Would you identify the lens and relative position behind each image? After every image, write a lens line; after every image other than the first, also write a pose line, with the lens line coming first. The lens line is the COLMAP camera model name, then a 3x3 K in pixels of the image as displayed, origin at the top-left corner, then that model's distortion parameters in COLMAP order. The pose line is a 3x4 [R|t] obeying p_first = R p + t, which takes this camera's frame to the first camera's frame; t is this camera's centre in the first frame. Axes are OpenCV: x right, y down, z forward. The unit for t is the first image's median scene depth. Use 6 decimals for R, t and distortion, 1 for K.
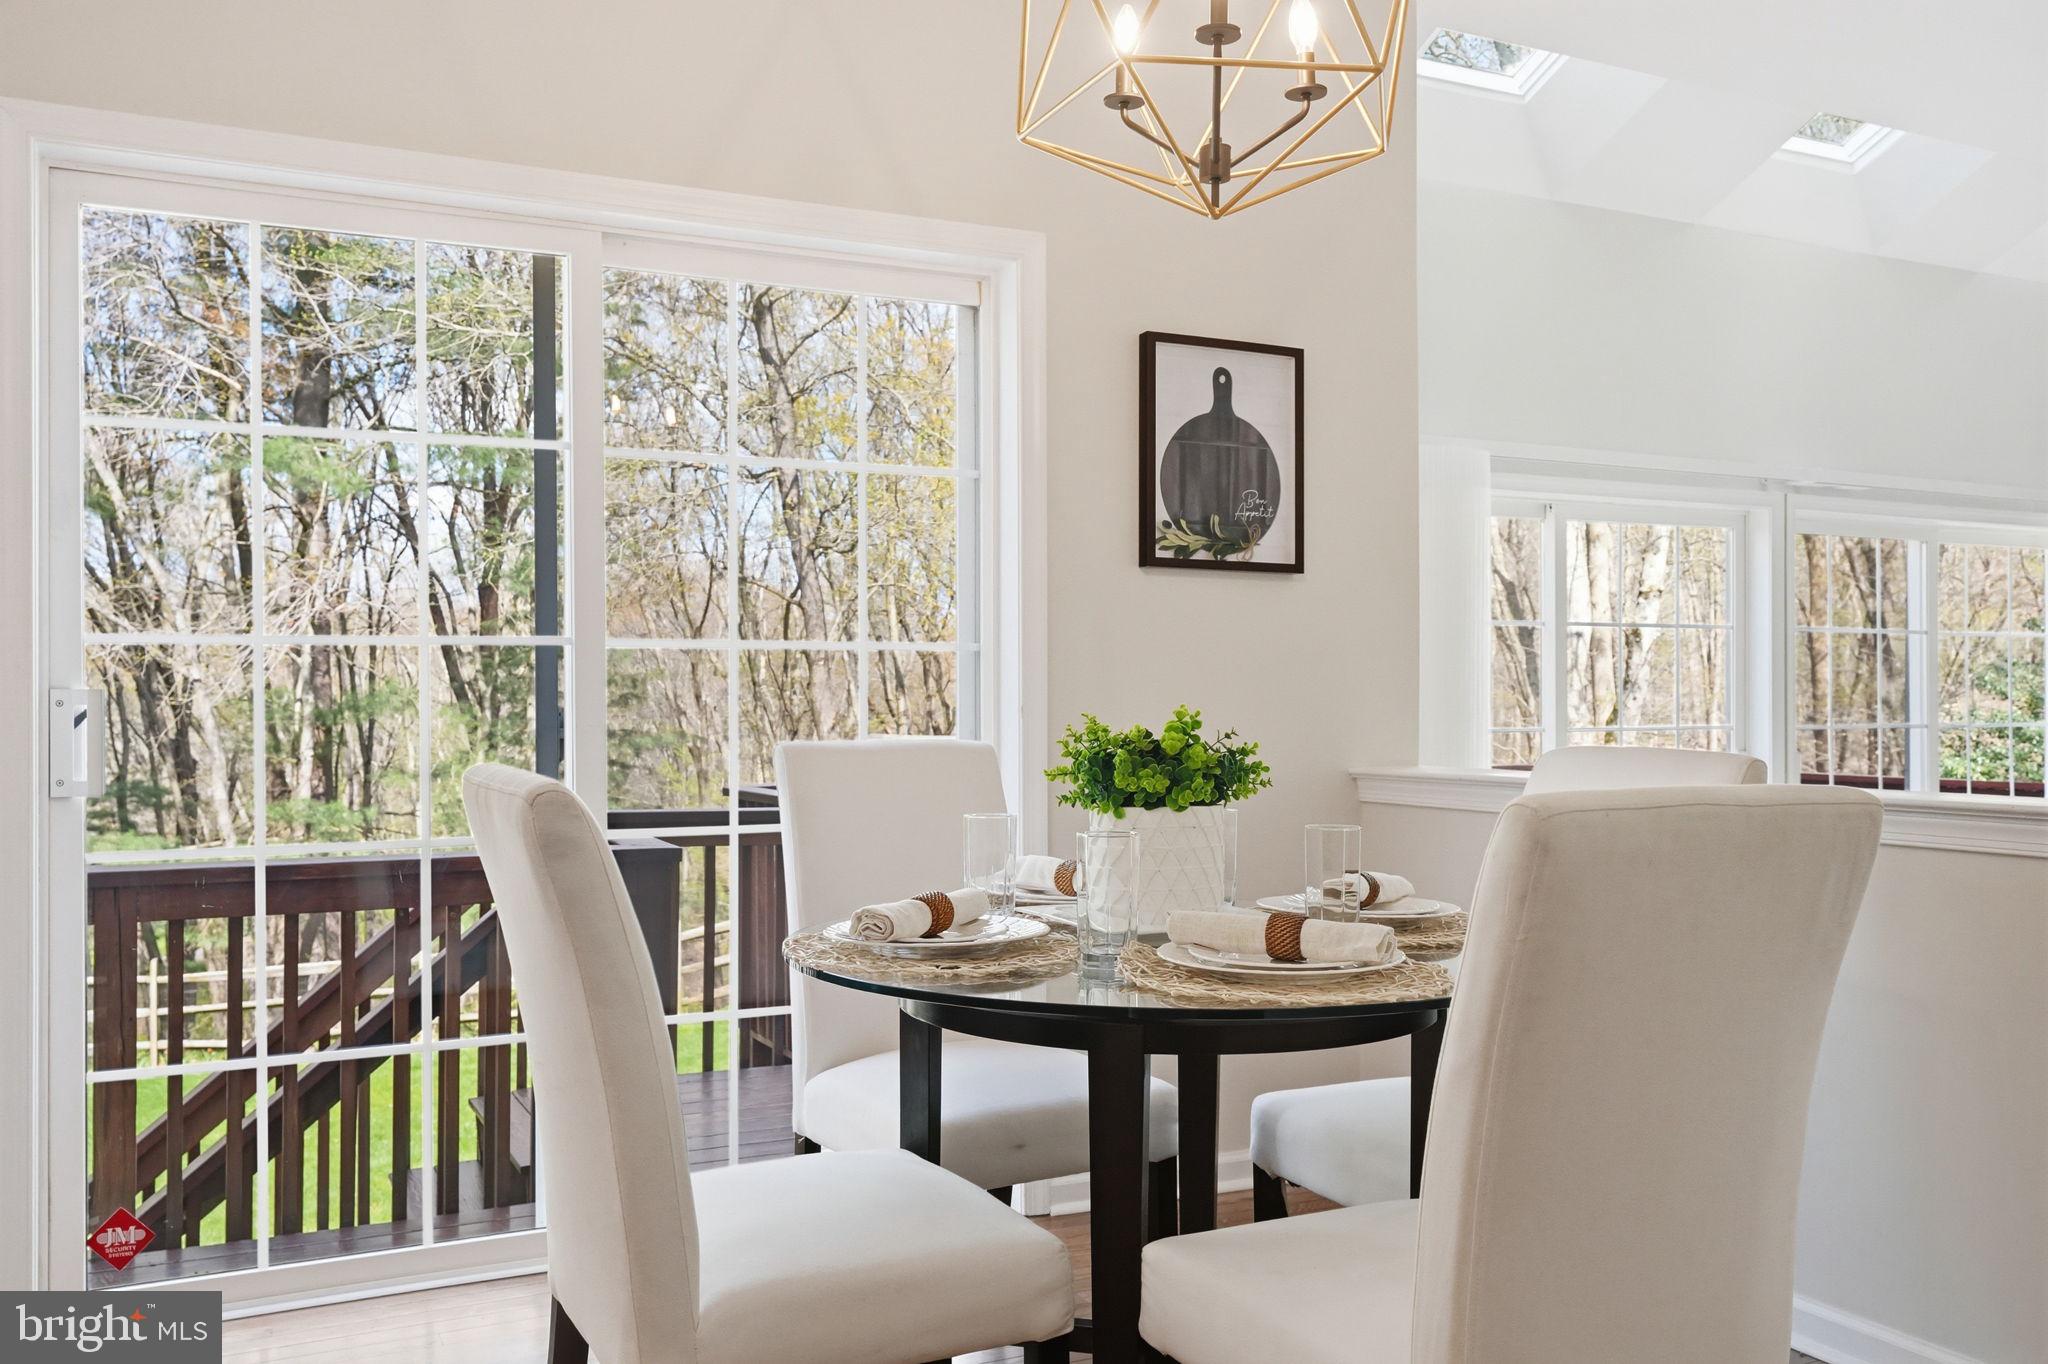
lens RADIAL K [[1712.7, 0, 1022.8], [0, 1712.7, 696.9], [0, 0, 1]] dist [0.004077, -0.002011]
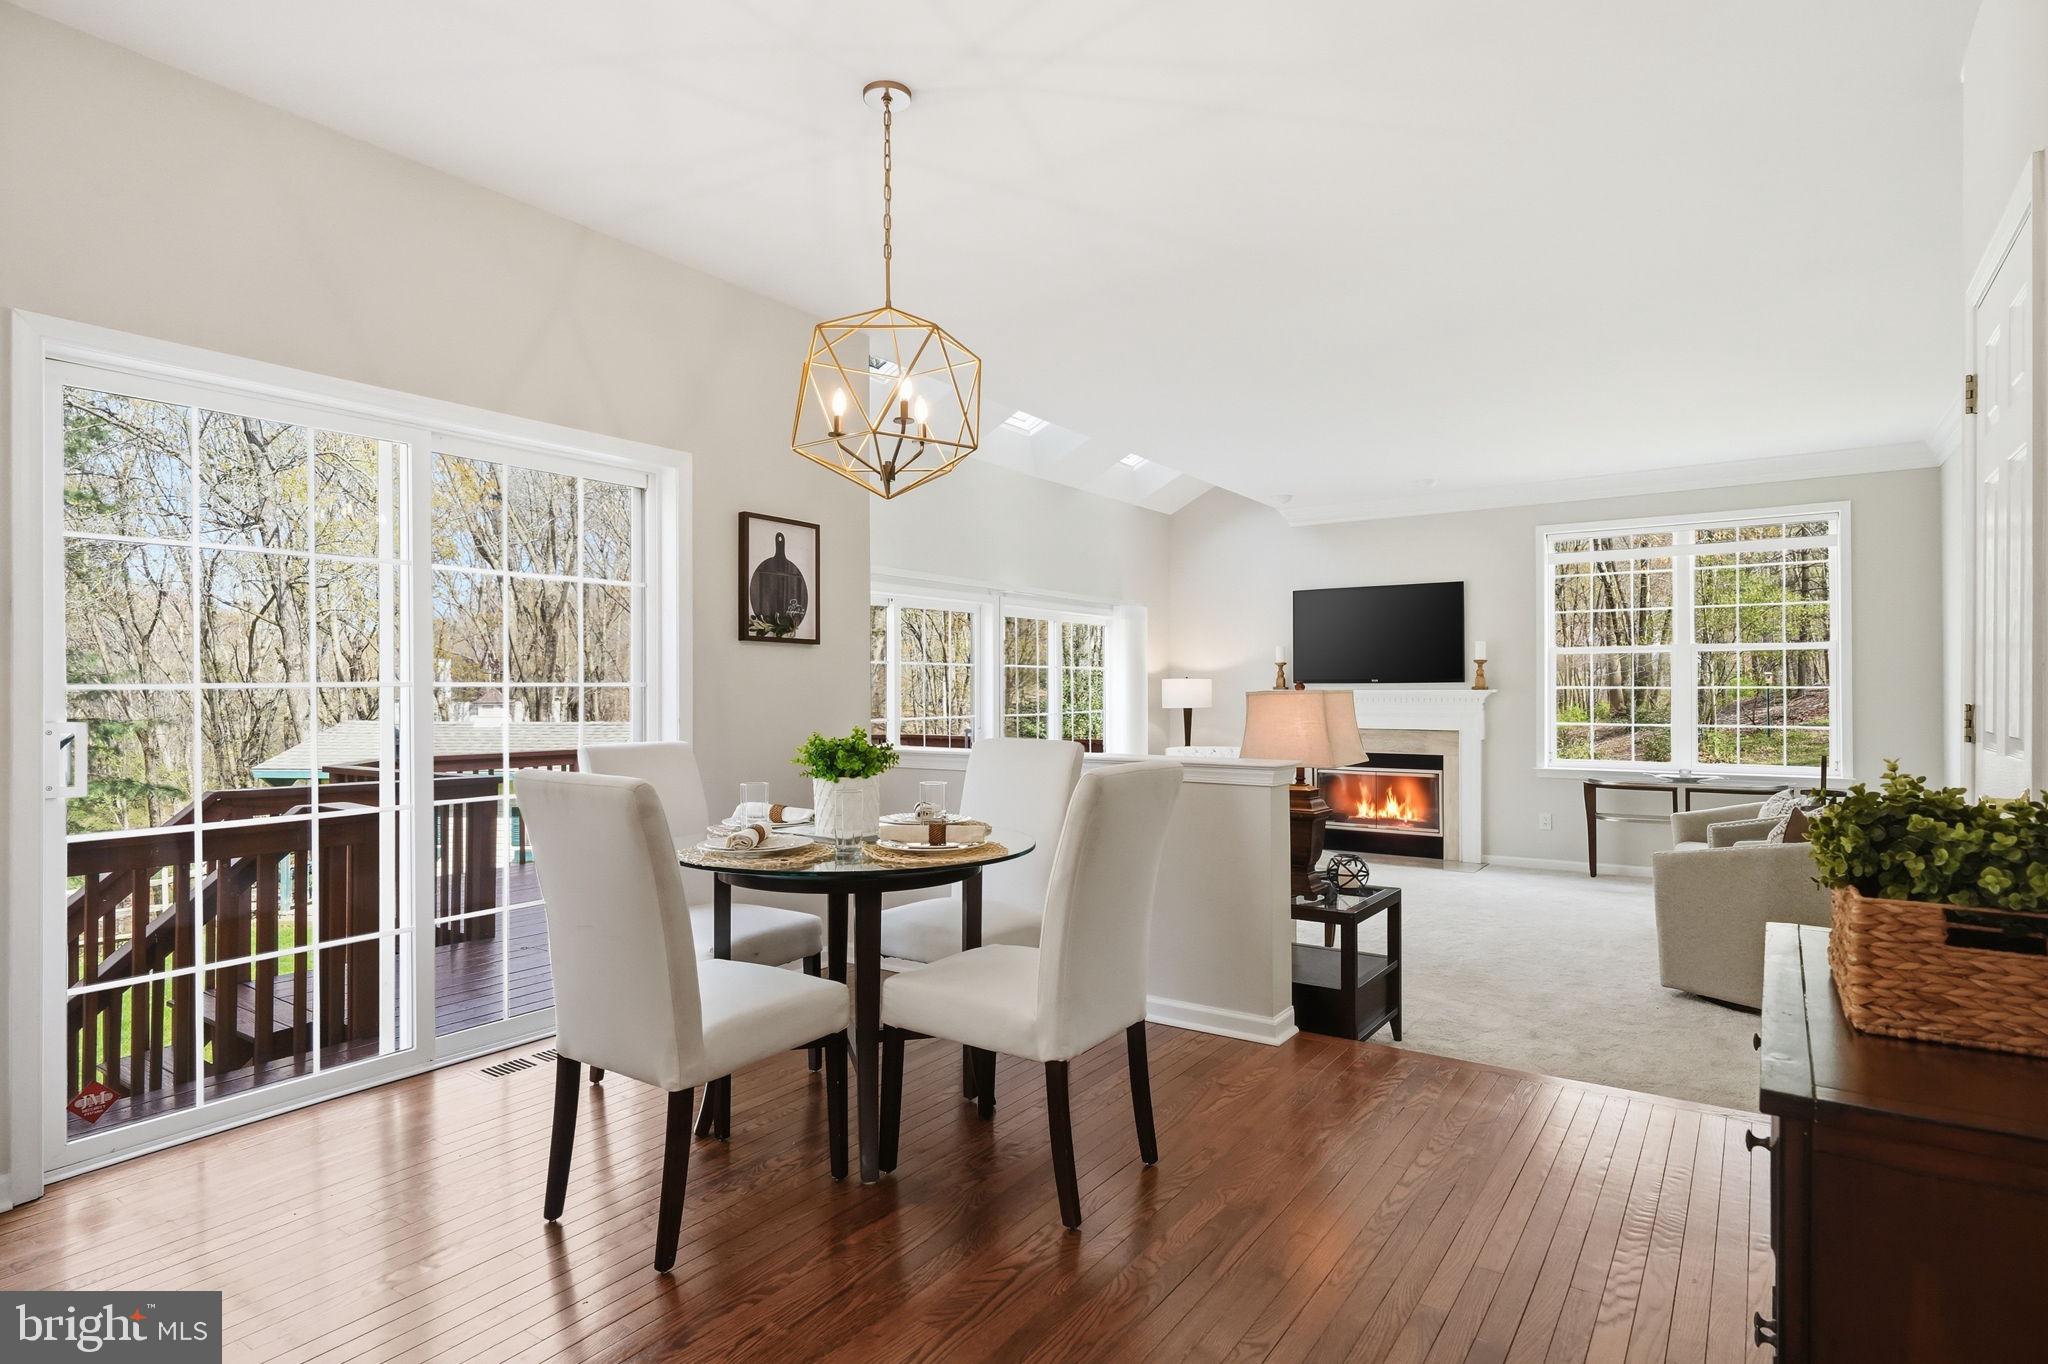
lens RADIAL K [[1083.5, 0, 1024.0], [0, 1083.5, 682.0], [0, 0, 1]] dist [0.001733, 0.000804]
pose [[0.872860, 0.001996, 0.487967, -0.225751], [0.000962, 0.999983, -0.005812, -0.025057], [-0.487970, 0.005543, 0.872843, -0.144977]]
